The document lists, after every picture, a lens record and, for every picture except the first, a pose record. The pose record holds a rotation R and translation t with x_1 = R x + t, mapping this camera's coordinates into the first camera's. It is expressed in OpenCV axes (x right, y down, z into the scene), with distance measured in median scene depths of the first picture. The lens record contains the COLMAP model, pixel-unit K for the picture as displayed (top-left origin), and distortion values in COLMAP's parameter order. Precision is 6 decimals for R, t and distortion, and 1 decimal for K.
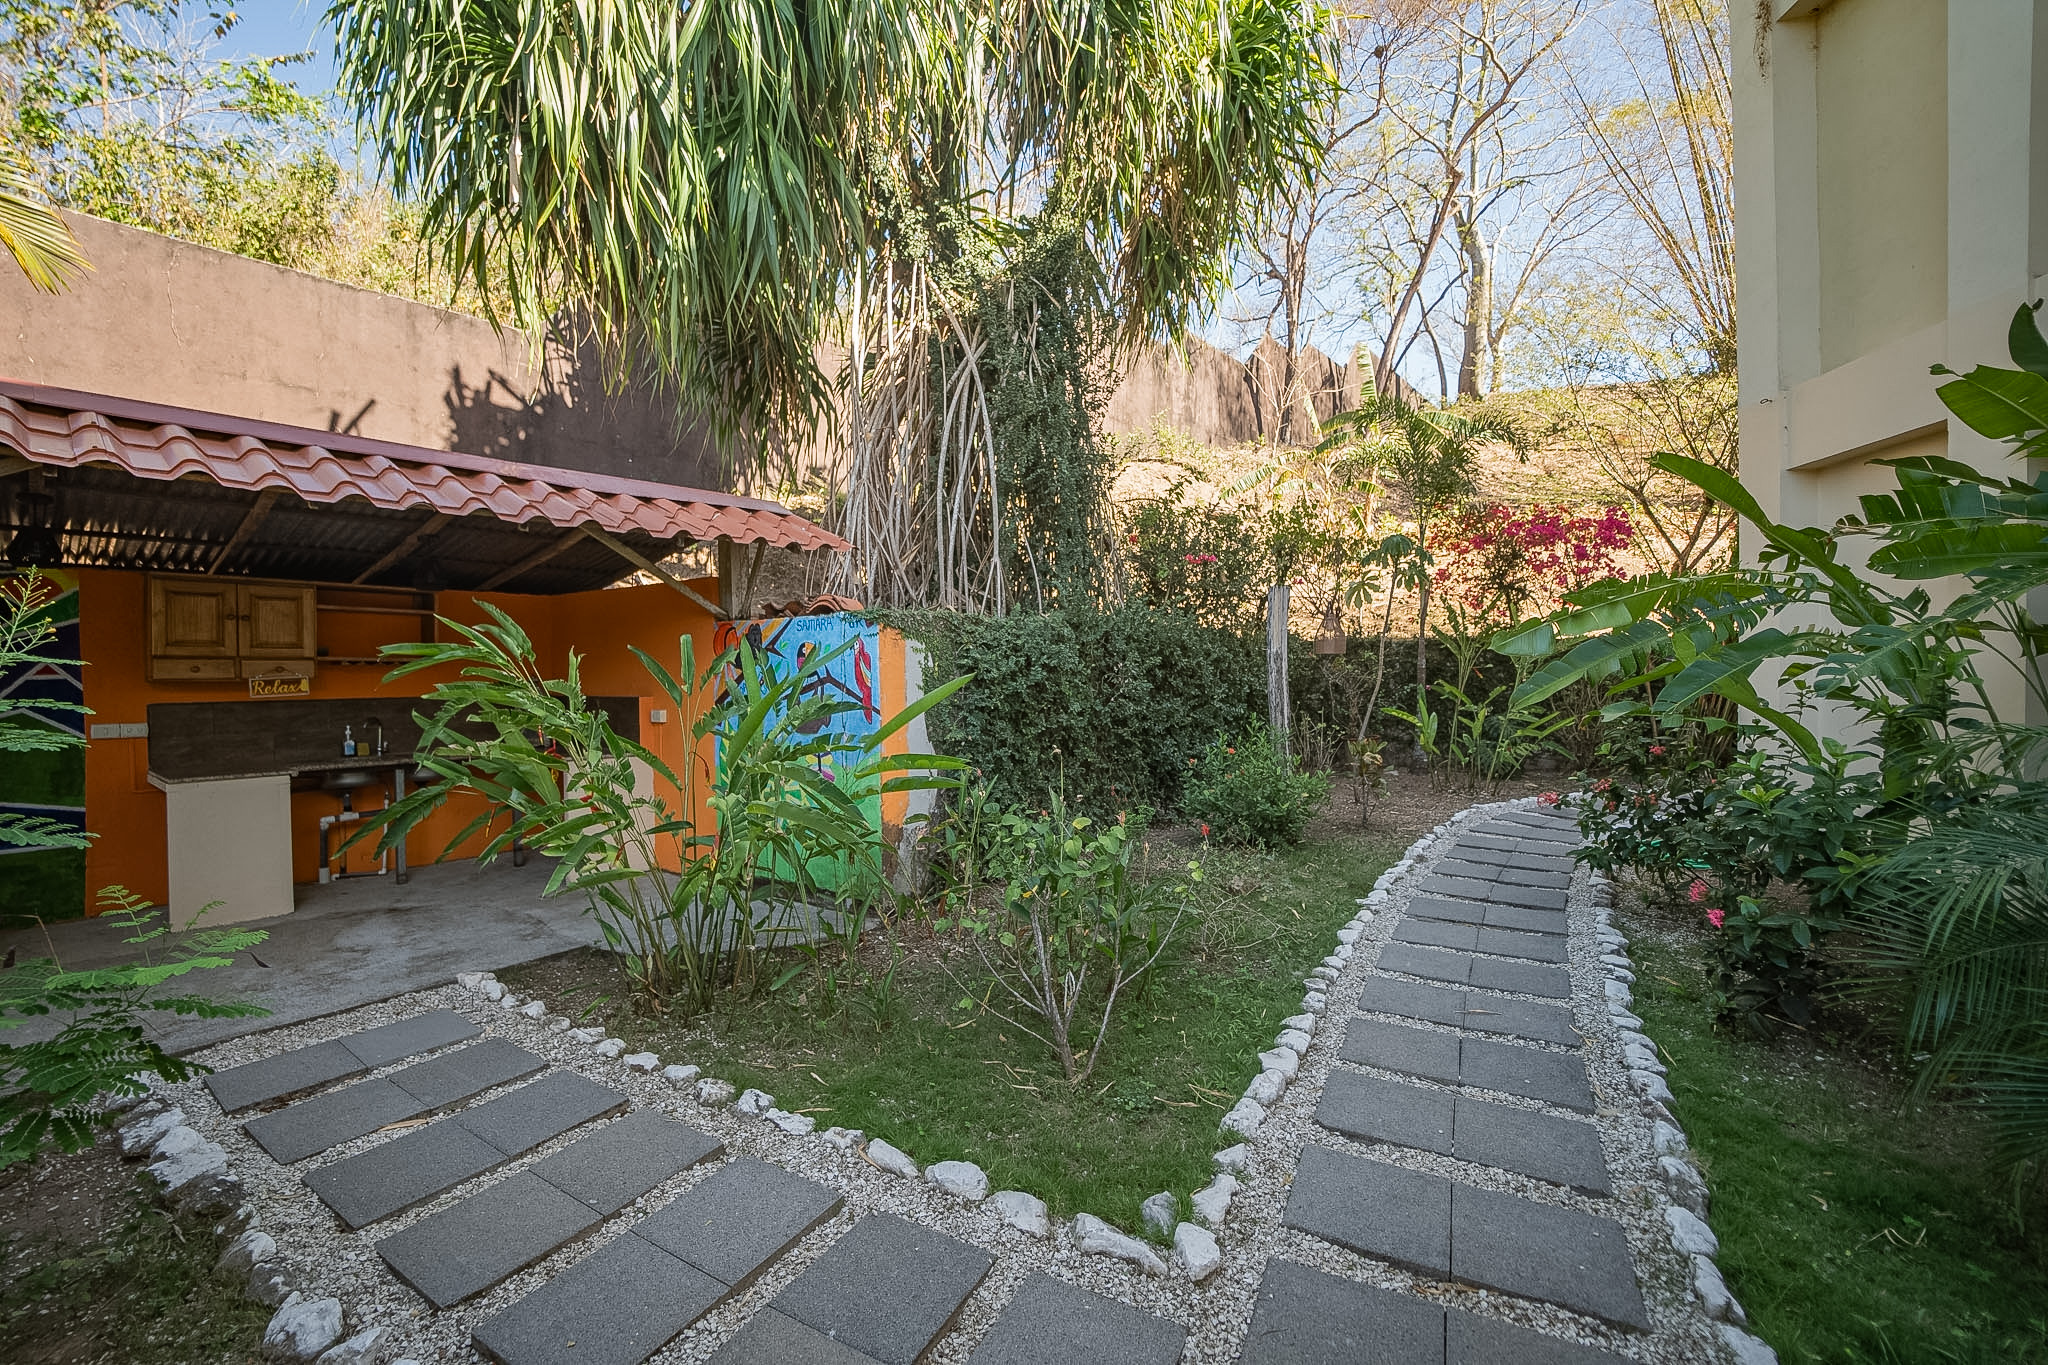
lens RADIAL K [[837.1, 0, 1021.6], [0, 837.1, 687.7], [0, 0, 1]] dist [-0.020919, -0.000091]
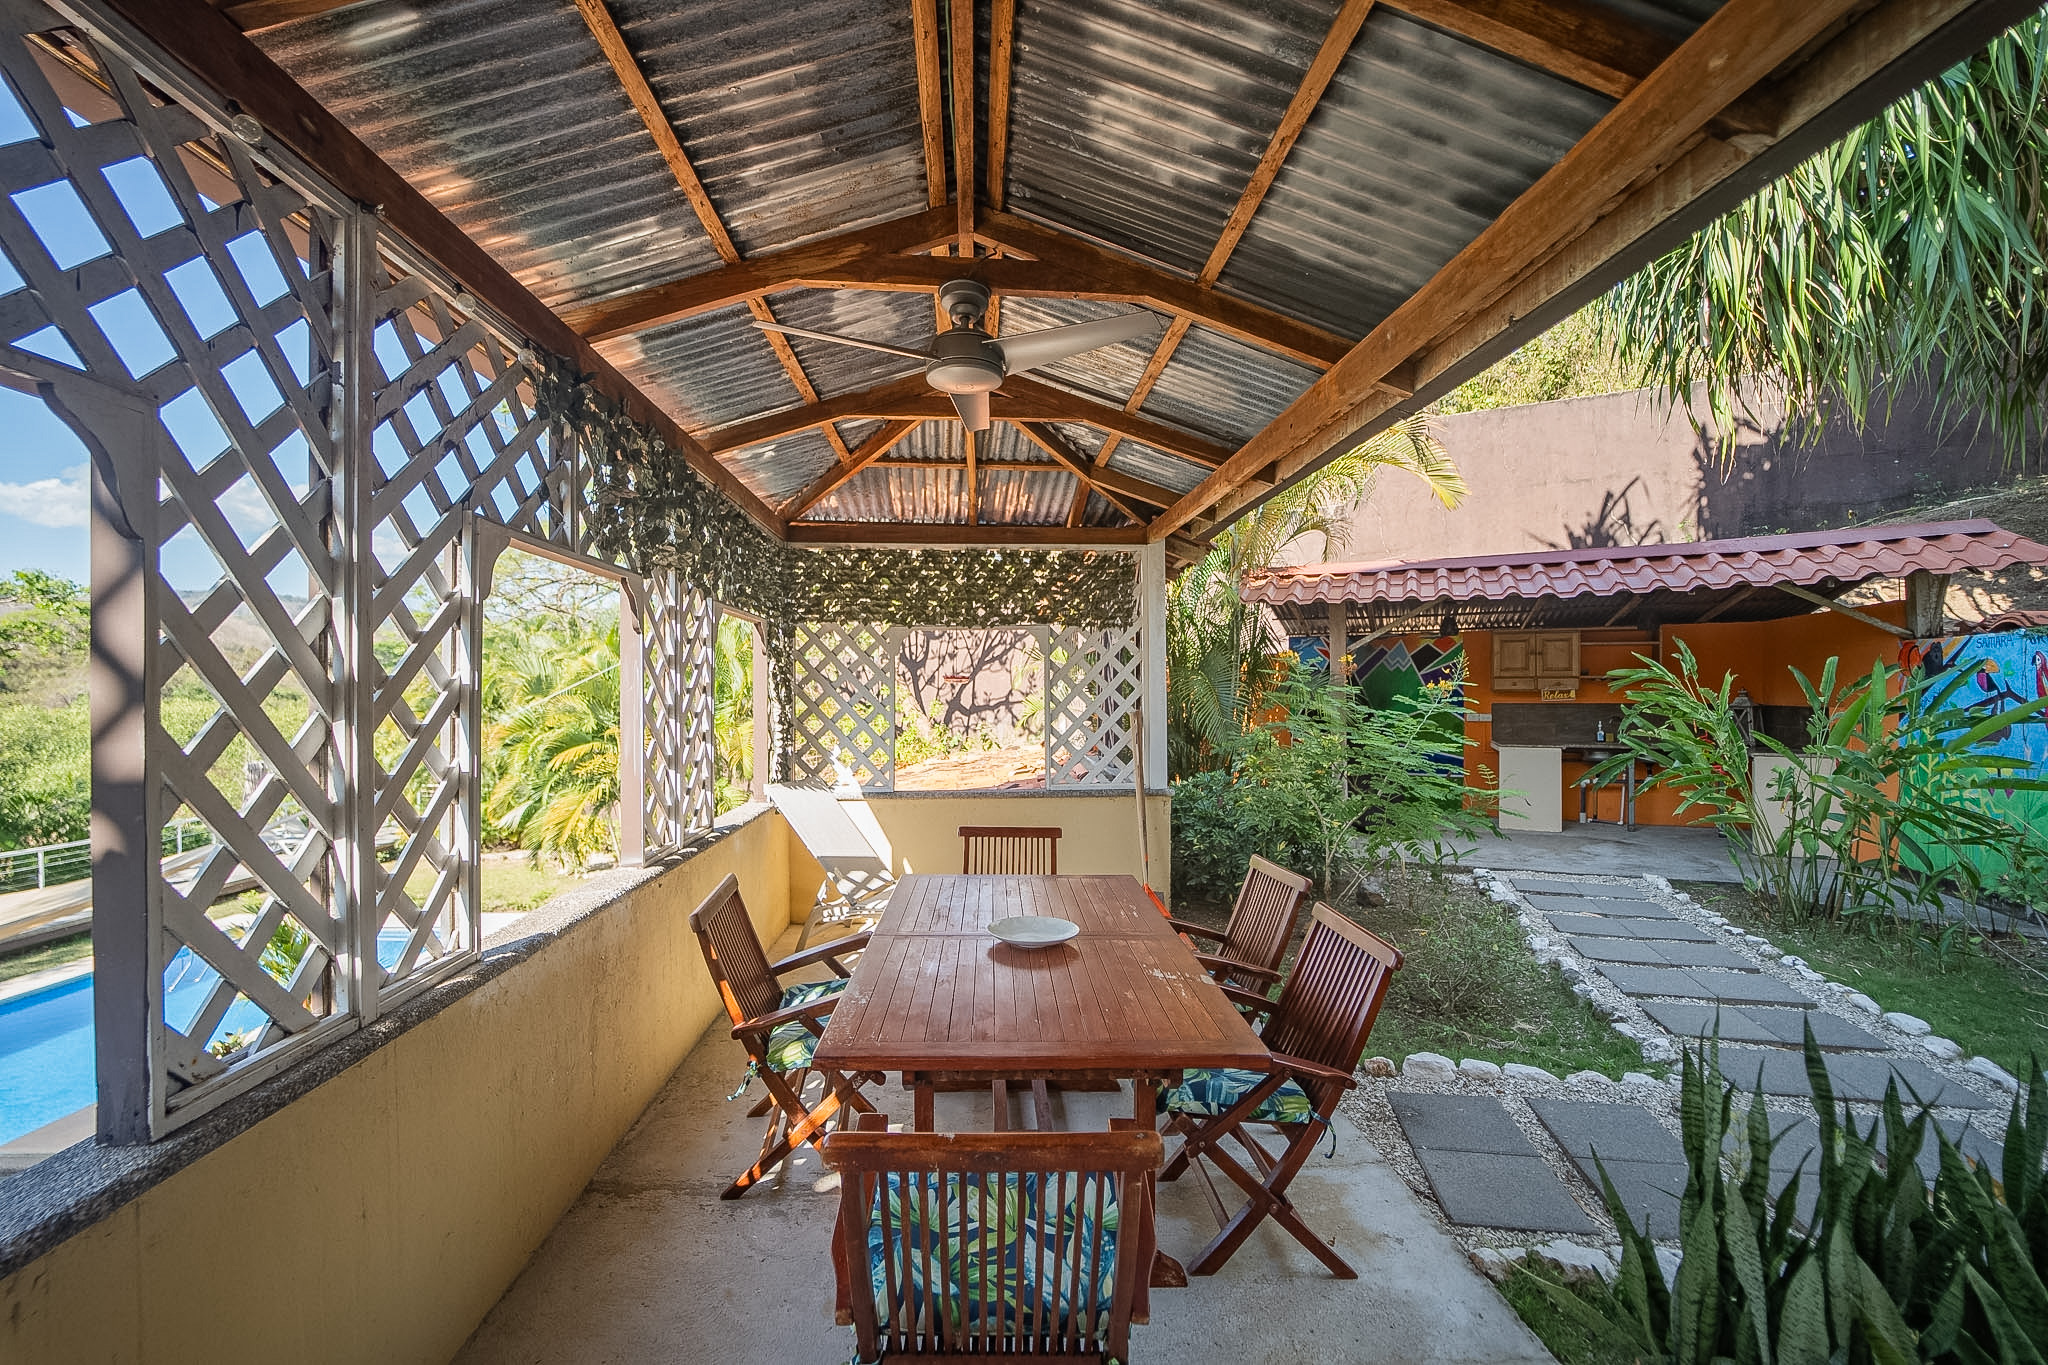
lens RADIAL K [[837.1, 0, 1020.0], [0, 837.1, 685.2], [0, 0, 1]] dist [-0.020919, -0.000091]
pose [[0.234742, 0.000859, -0.972057, 0.454656], [-0.014340, 0.999894, -0.002579, -0.000158], [0.971952, 0.014545, 0.234729, -0.429870]]
